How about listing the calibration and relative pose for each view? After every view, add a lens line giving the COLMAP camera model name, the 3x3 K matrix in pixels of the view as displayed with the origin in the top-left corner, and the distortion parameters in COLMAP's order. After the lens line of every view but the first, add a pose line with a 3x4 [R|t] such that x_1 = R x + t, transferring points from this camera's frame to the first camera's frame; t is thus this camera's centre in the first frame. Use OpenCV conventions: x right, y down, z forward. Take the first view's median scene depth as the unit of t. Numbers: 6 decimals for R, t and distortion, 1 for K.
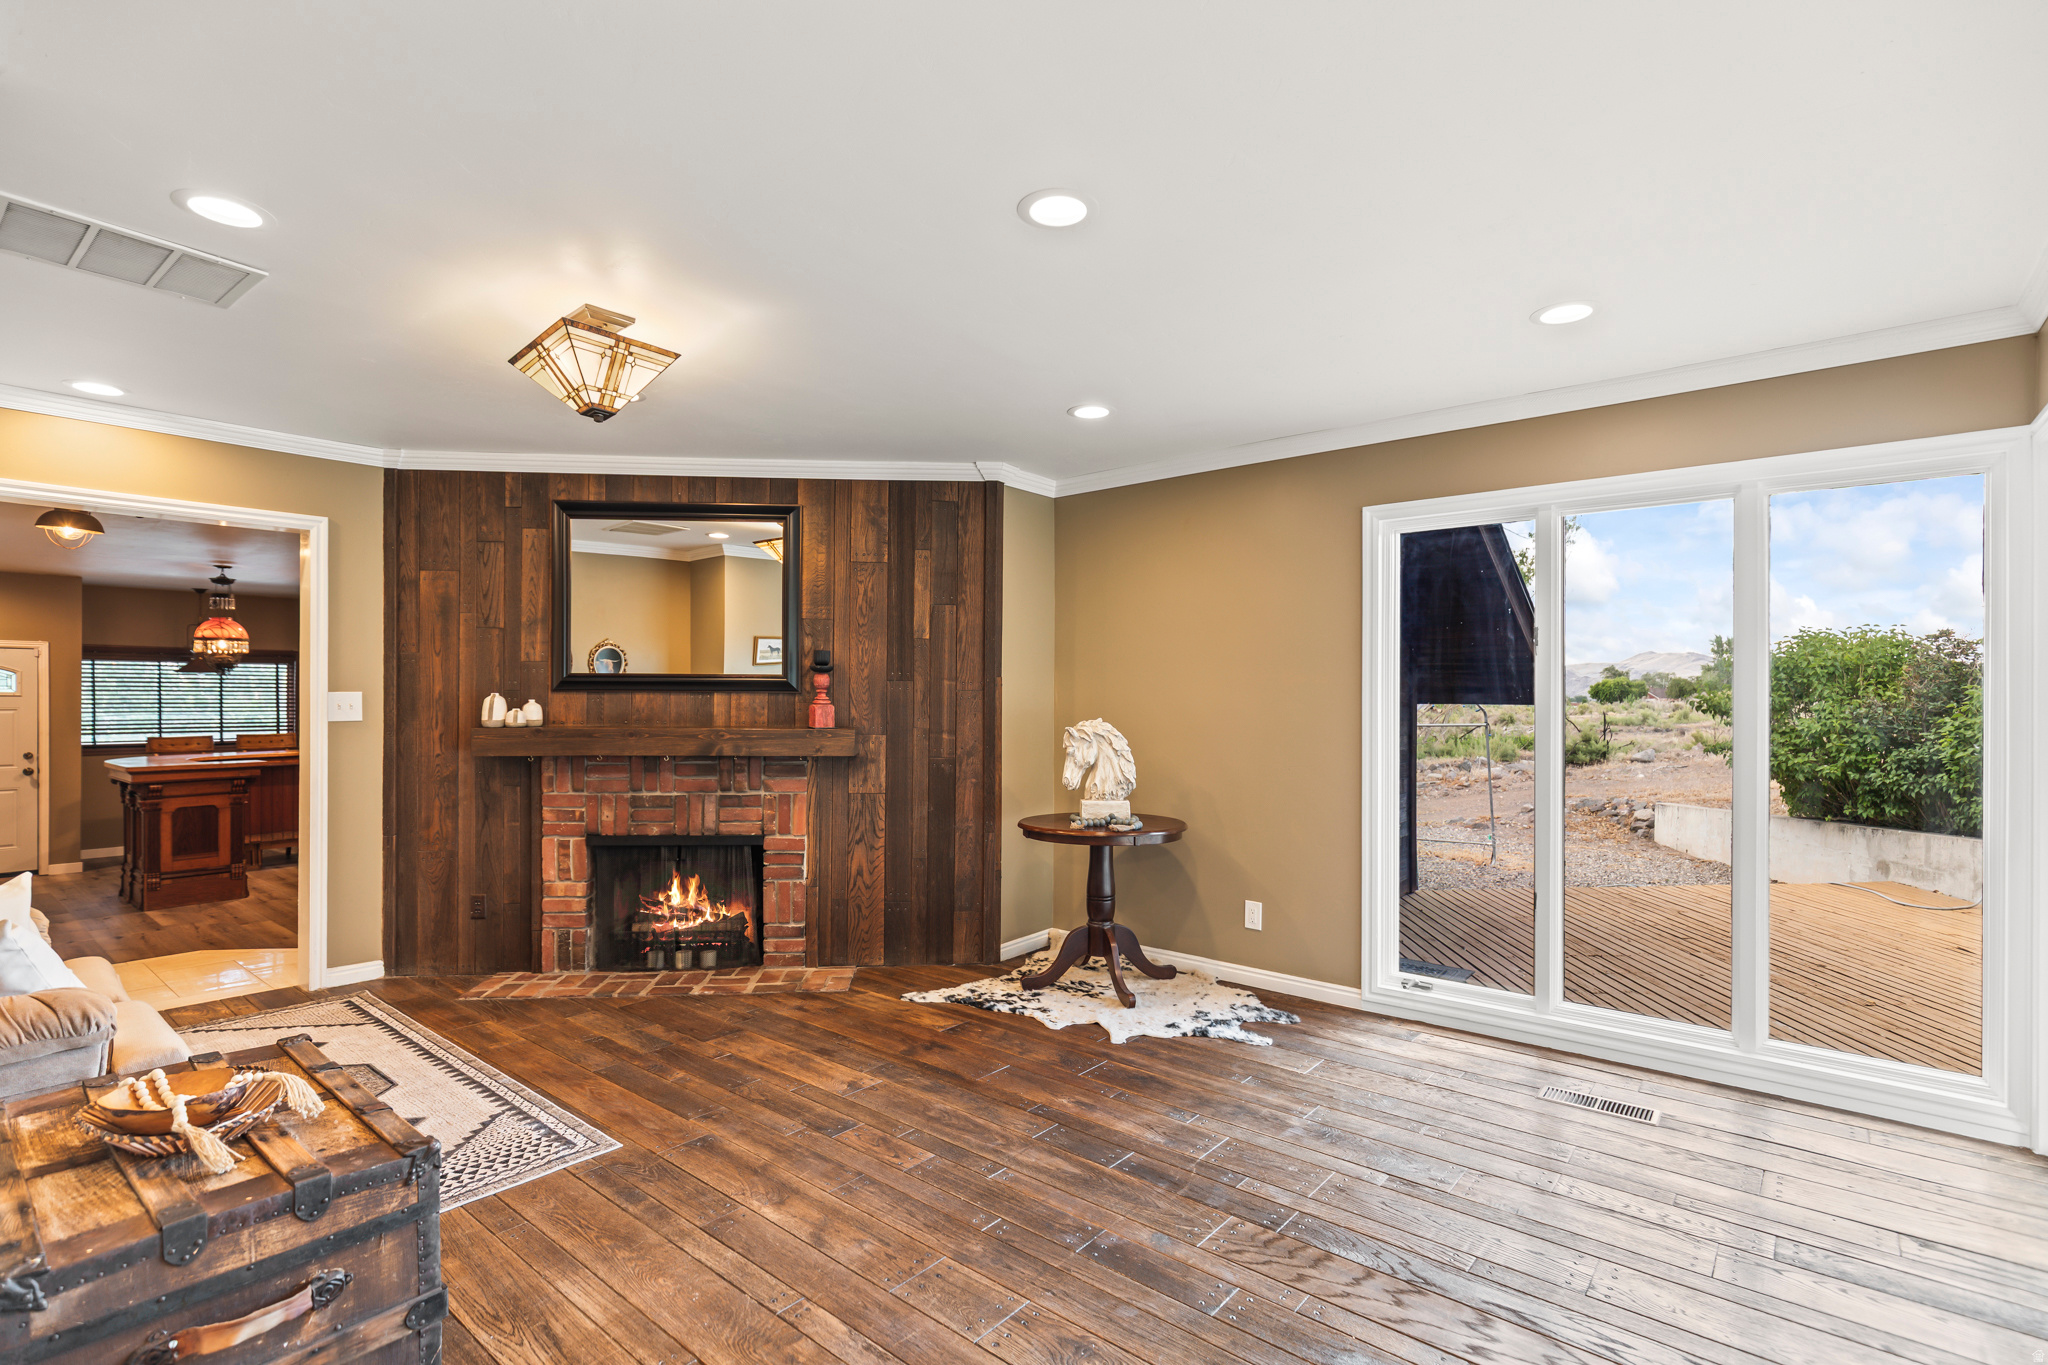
lens RADIAL K [[960.6, 0, 1026.3], [0, 960.6, 698.4], [0, 0, 1]] dist [-0.000205, -0.000674]
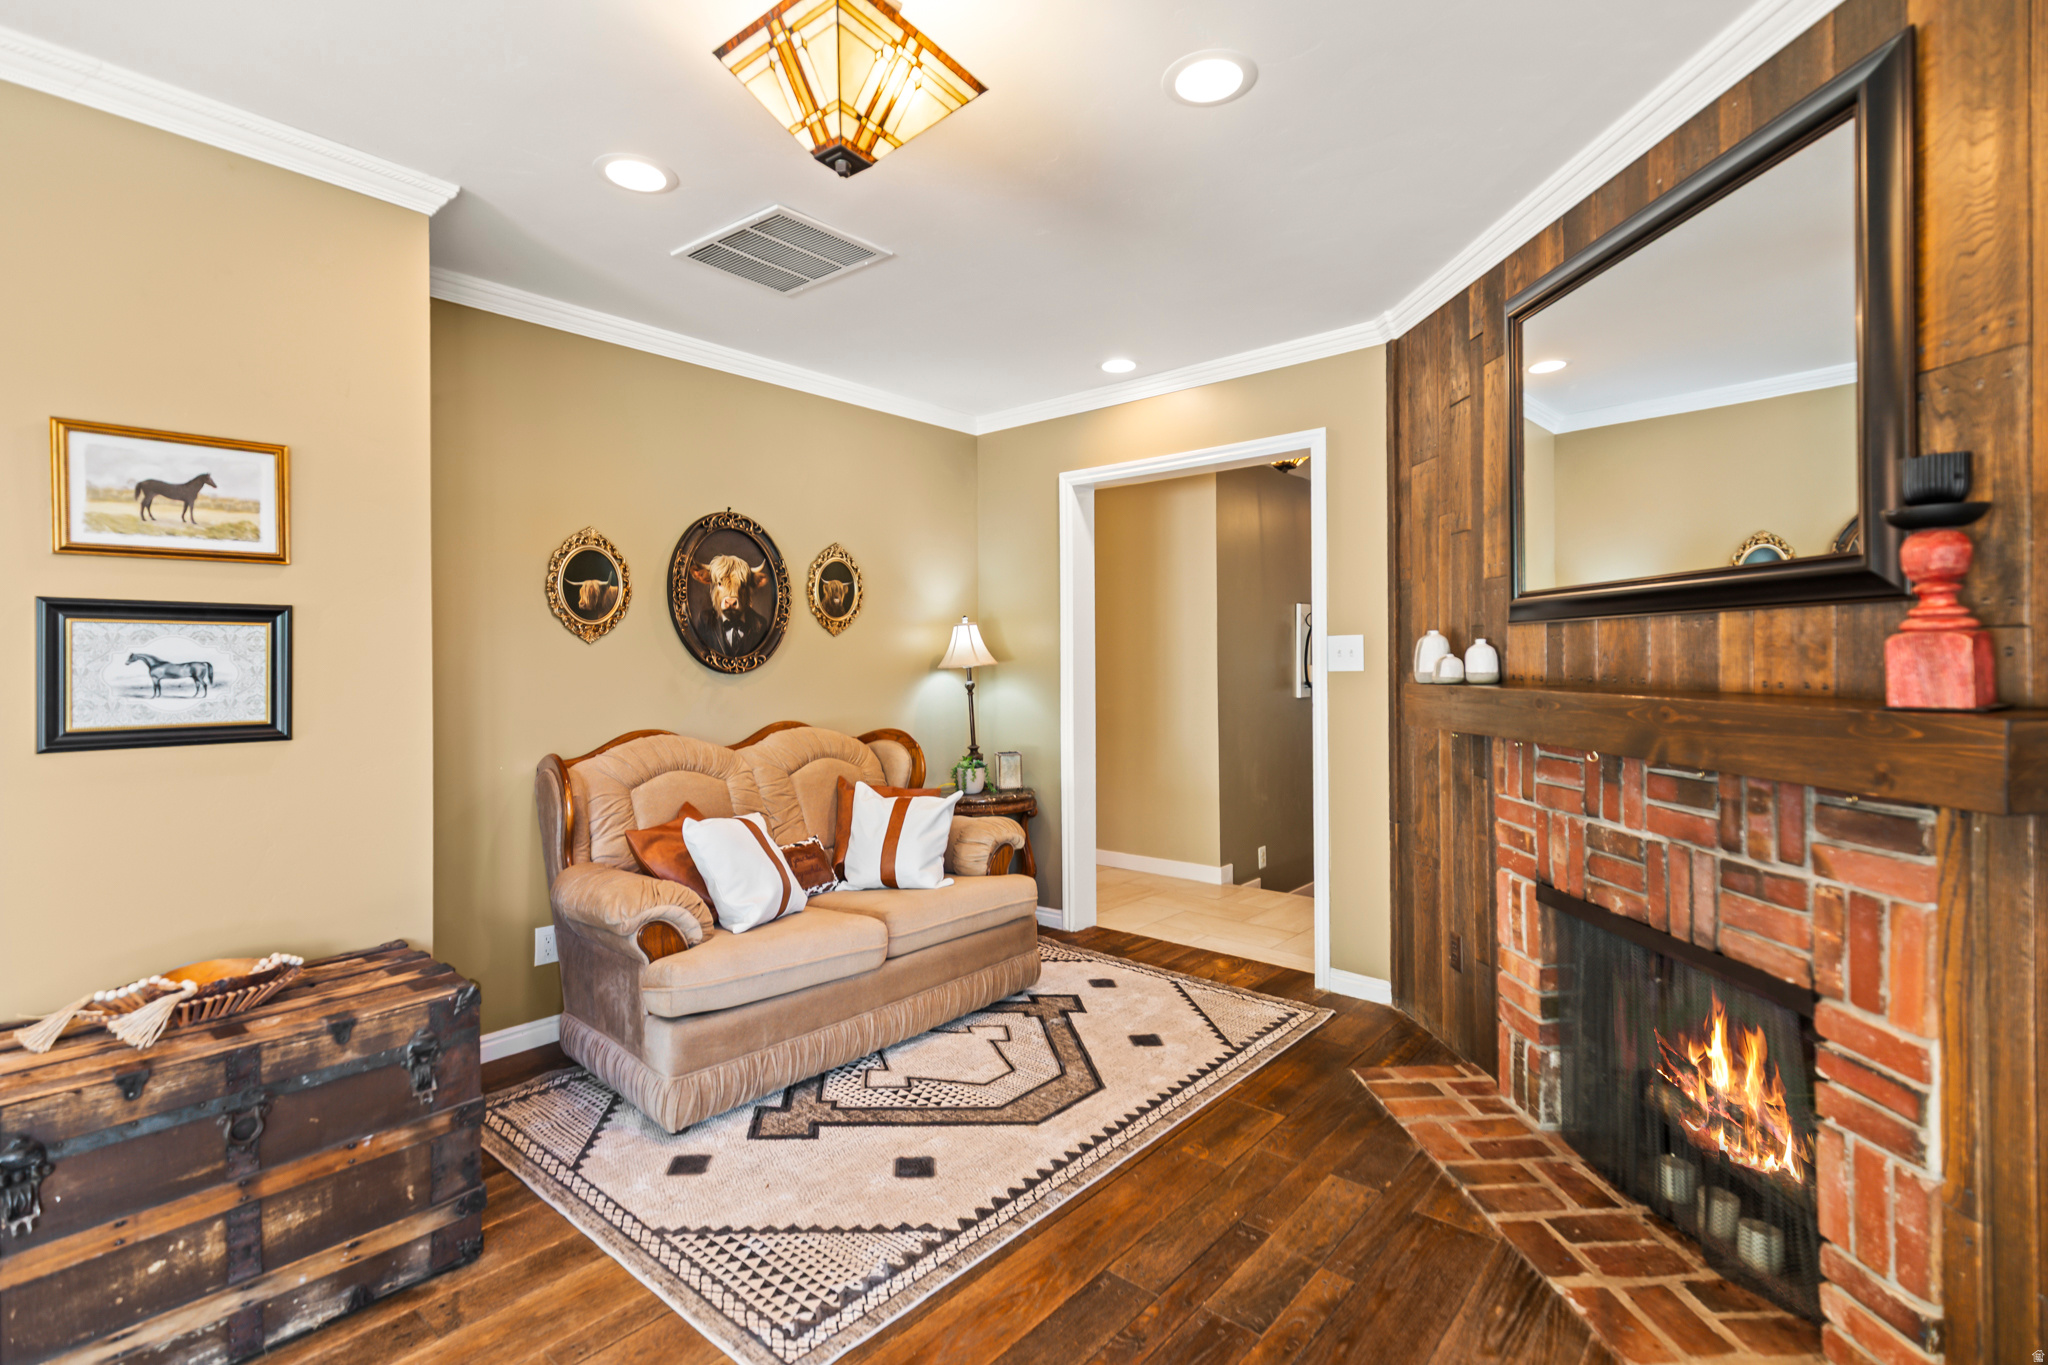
lens RADIAL K [[953.6, 0, 1030.9], [0, 953.6, 660.3], [0, 0, 1]] dist [0.002405, 0.000243]
pose [[-0.010176, -0.003182, -0.999943, 0.097307], [0.008907, 0.999955, -0.003273, 0.013864], [0.999909, -0.008940, -0.010147, 0.715502]]
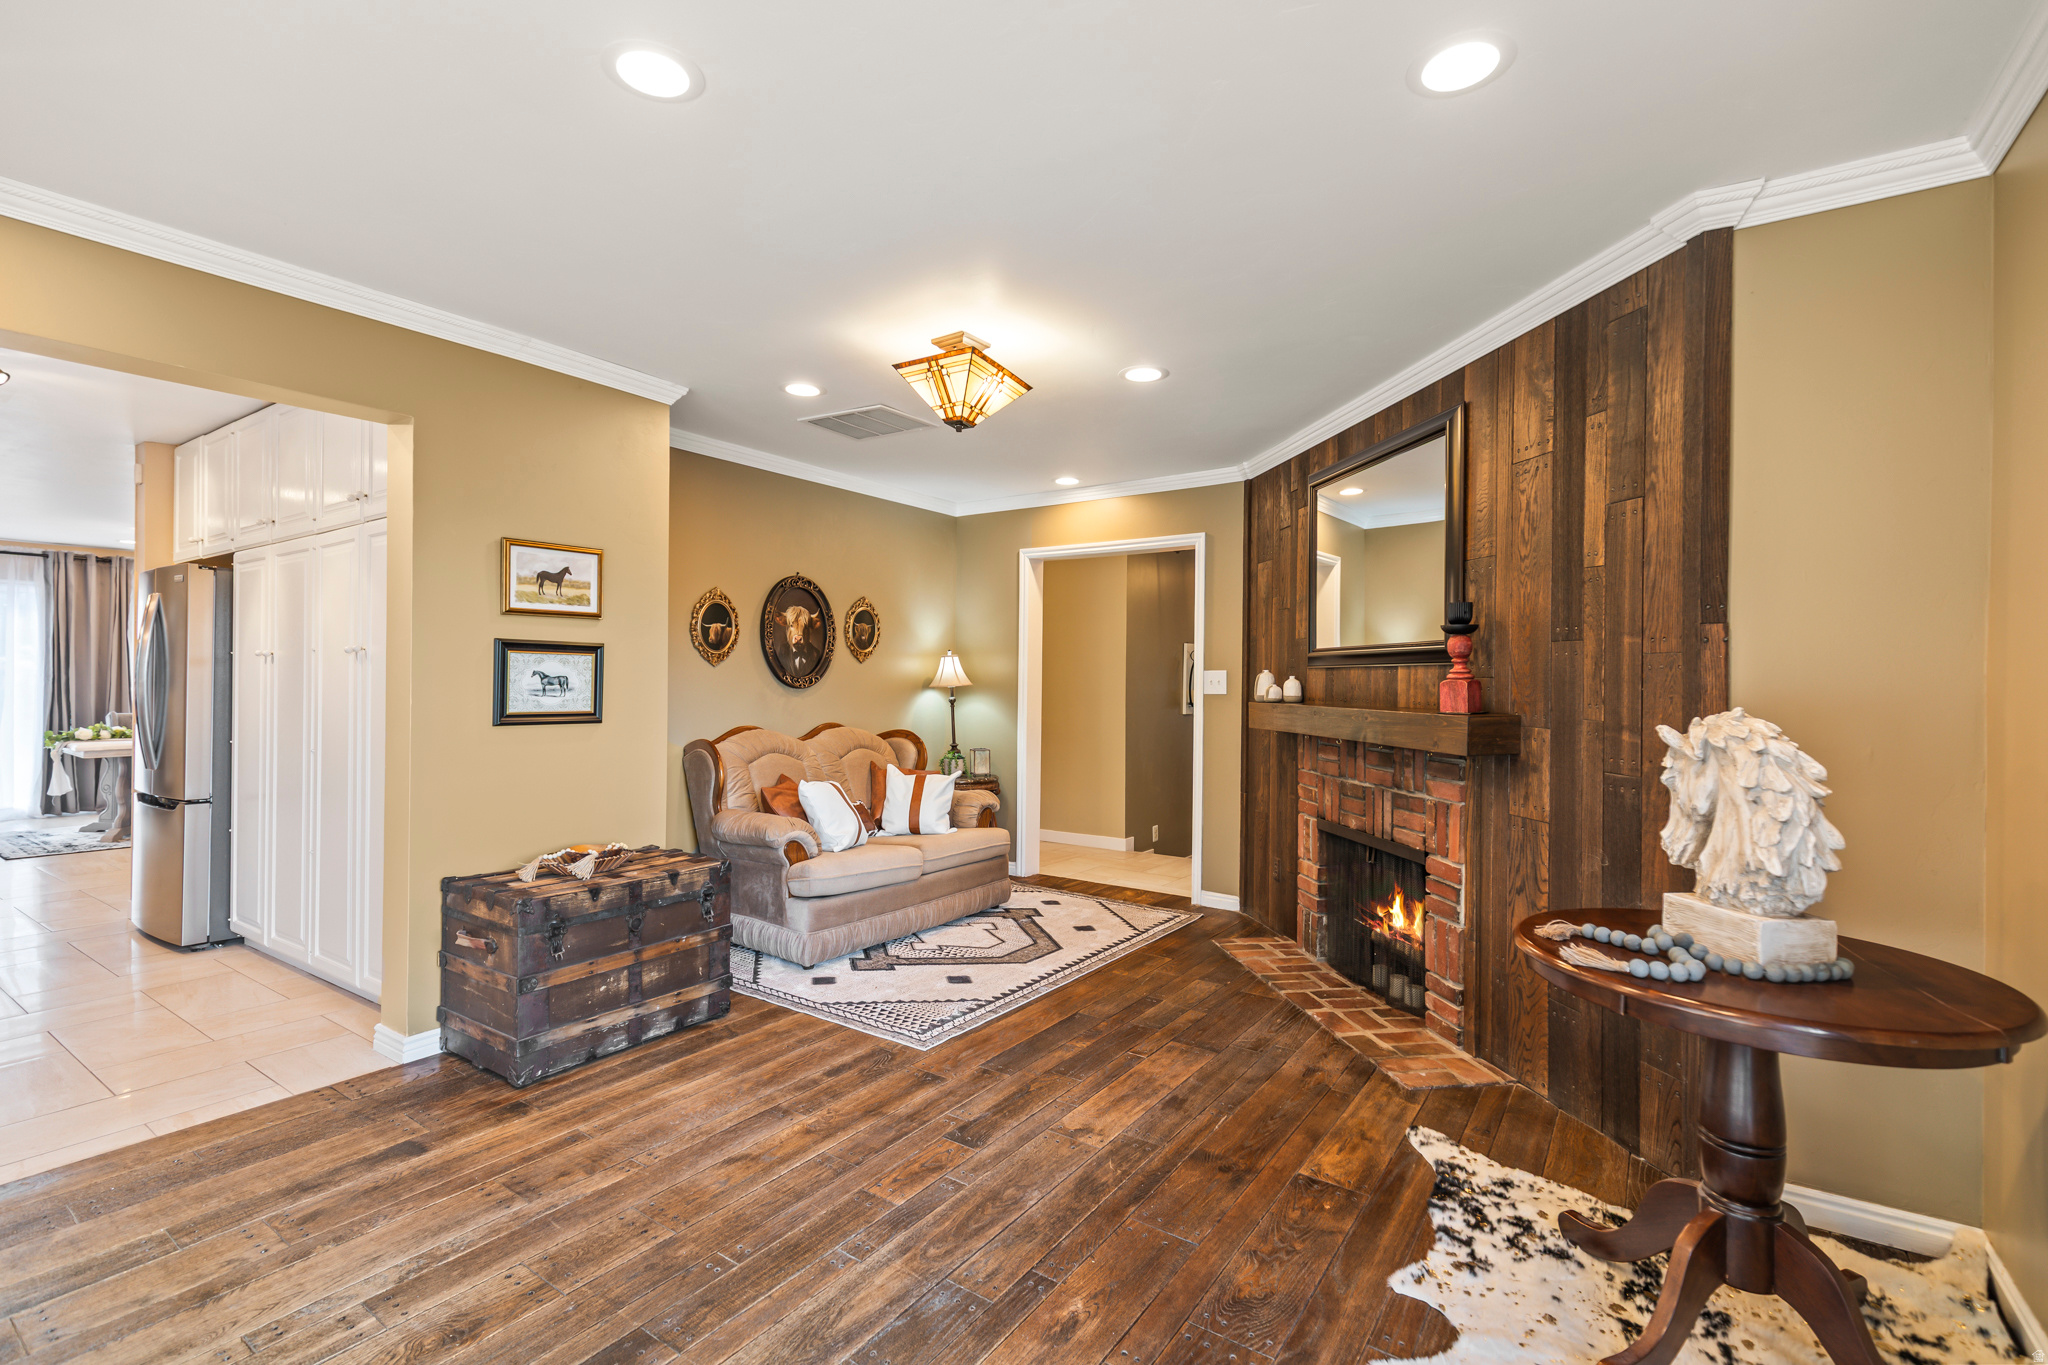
lens RADIAL K [[915.9, 0, 1018.1], [0, 915.9, 682.3], [0, 0, 1]] dist [0.002170, 0.000179]
pose [[0.083457, -0.002006, -0.996509, 0.429009], [-0.009524, 0.999951, -0.002810, 0.013293], [0.996466, 0.009725, 0.083433, 0.625904]]
